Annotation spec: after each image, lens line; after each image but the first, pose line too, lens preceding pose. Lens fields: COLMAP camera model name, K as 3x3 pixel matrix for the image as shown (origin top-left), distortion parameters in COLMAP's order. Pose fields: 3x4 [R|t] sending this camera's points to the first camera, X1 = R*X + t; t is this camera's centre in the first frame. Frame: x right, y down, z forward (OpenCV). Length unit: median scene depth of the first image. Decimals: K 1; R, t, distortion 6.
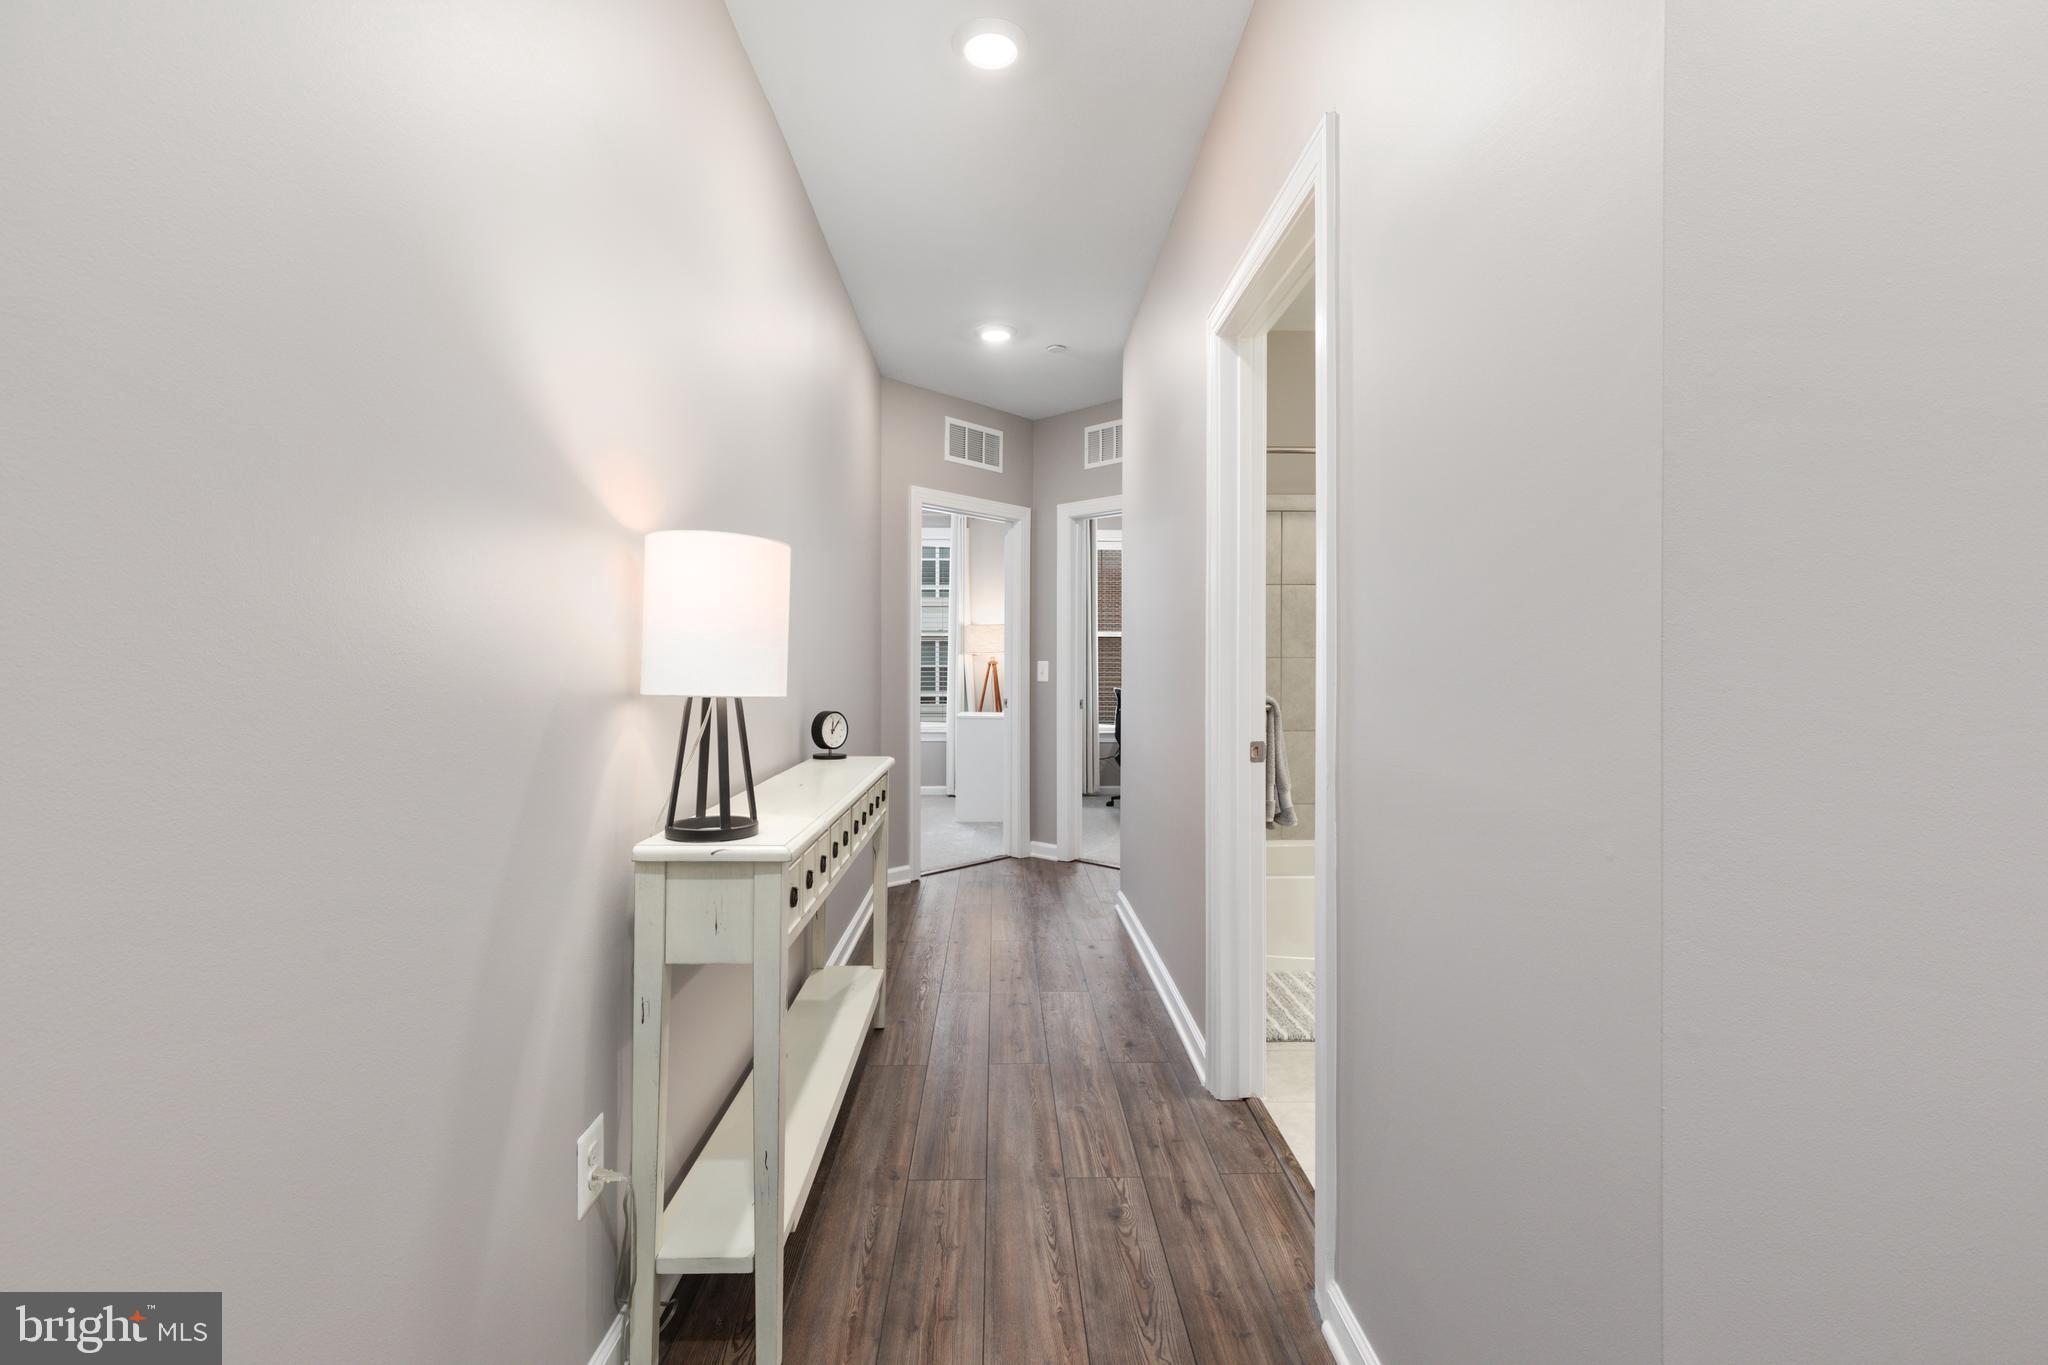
lens RADIAL K [[925.3, 0, 1023.1], [0, 925.3, 669.2], [0, 0, 1]] dist [0.012264, -0.000264]
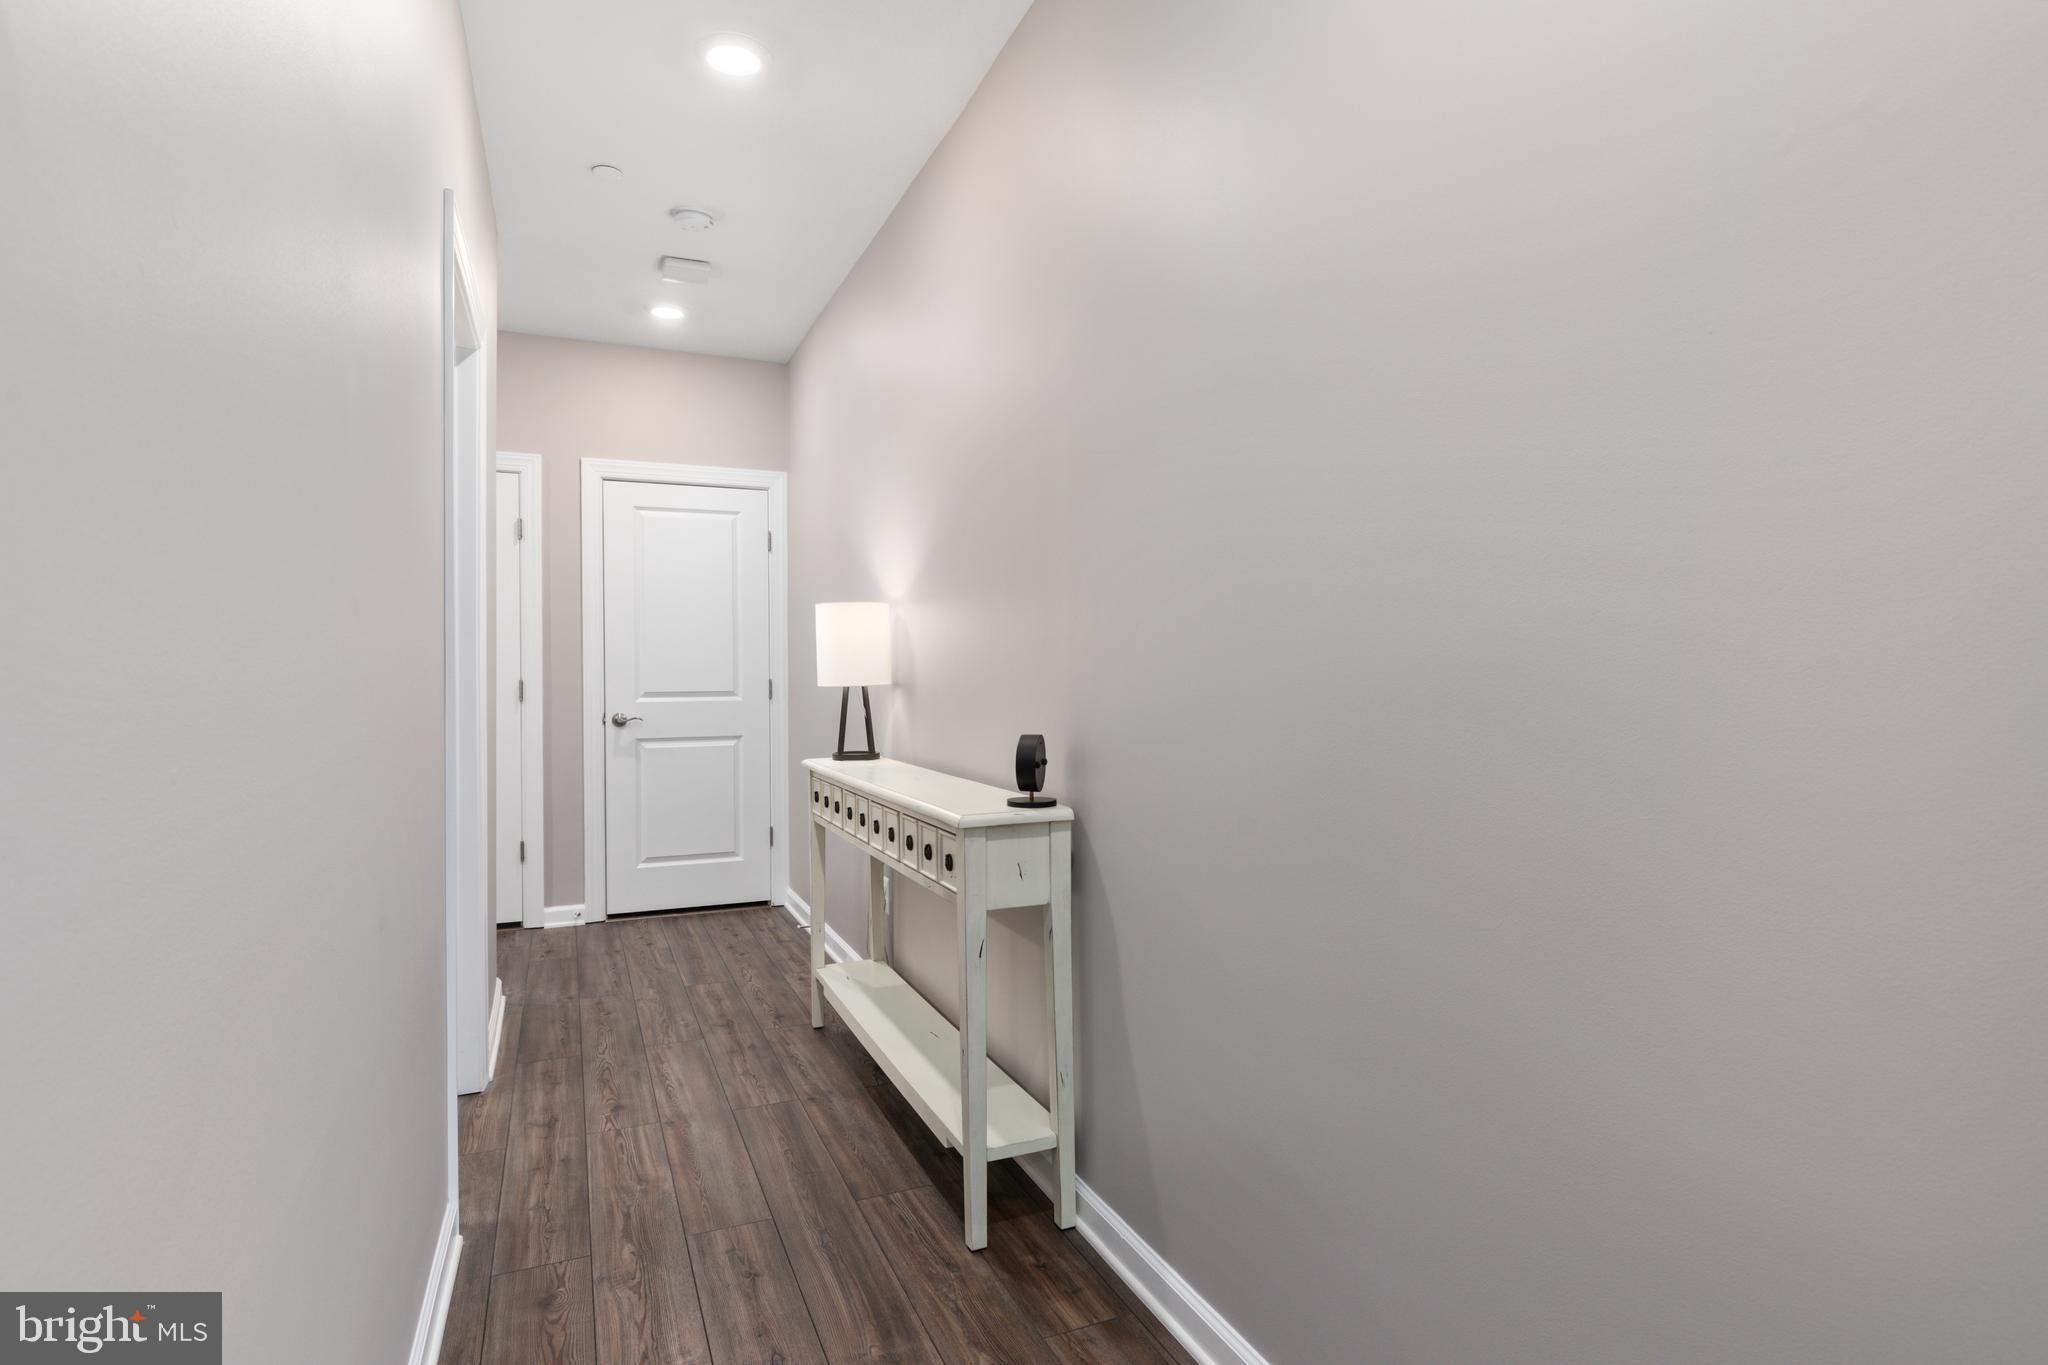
lens RADIAL K [[1024.6, 0, 1029.4], [0, 1024.6, 686.8], [0, 0, 1]] dist [-0.001111, -0.000087]
pose [[-0.923114, 0.004226, -0.384504, 0.110611], [-0.002259, 0.999863, 0.016414, -0.005419], [0.384520, 0.016021, -0.922978, 2.380397]]
